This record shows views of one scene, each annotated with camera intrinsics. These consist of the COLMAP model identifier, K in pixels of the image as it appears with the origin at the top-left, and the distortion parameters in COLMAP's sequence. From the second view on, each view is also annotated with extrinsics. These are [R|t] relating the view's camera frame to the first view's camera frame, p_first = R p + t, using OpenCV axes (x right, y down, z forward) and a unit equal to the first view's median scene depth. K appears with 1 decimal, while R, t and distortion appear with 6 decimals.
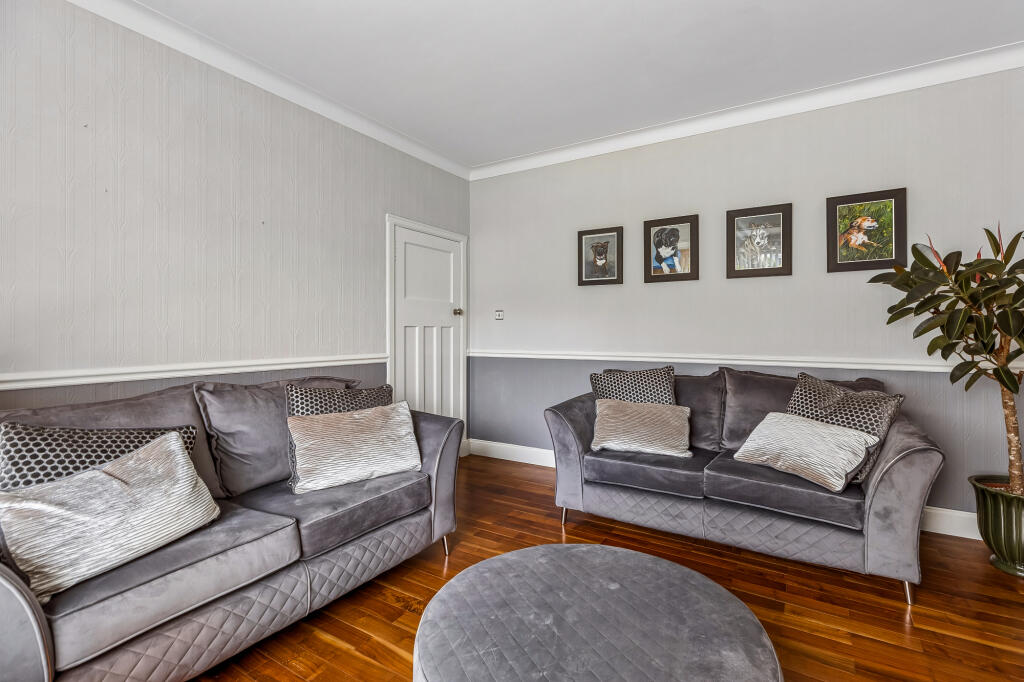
lens RADIAL K [[472.4, 0, 517.7], [0, 472.4, 337.2], [0, 0, 1]] dist [0.001192, 0.000130]
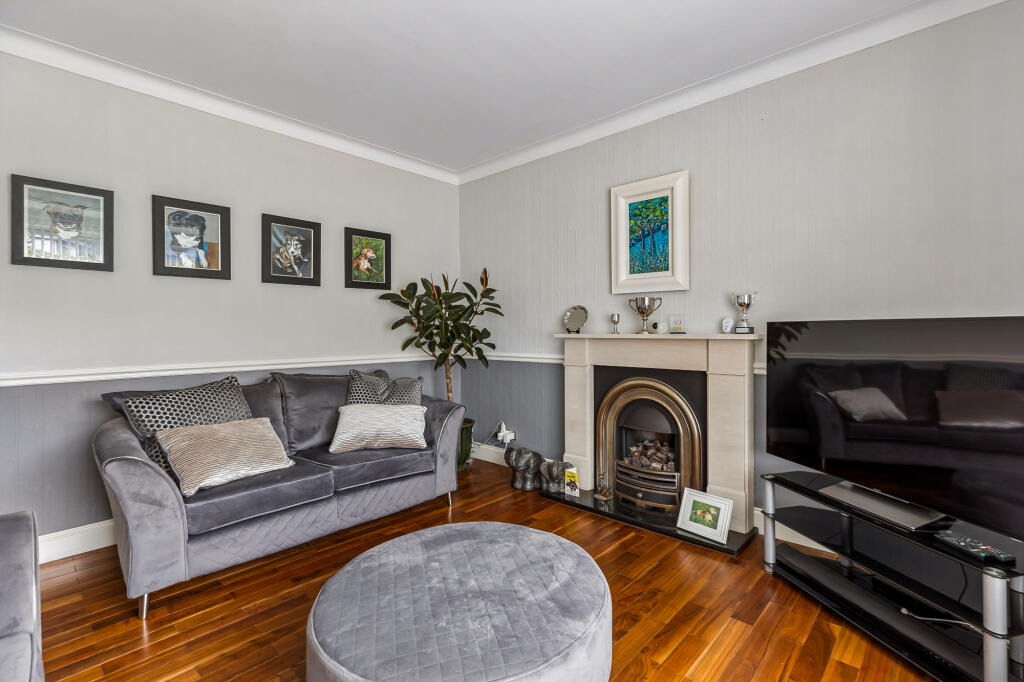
lens RADIAL K [[465.5, 0, 535.5], [0, 465.5, 347.0], [0, 0, 1]] dist [0.002292, 0.000653]
pose [[0.167028, -0.031991, 0.985433, -0.482107], [0.023732, 0.999314, 0.028419, -0.005581], [-0.985666, 0.018640, 0.167673, 0.328574]]
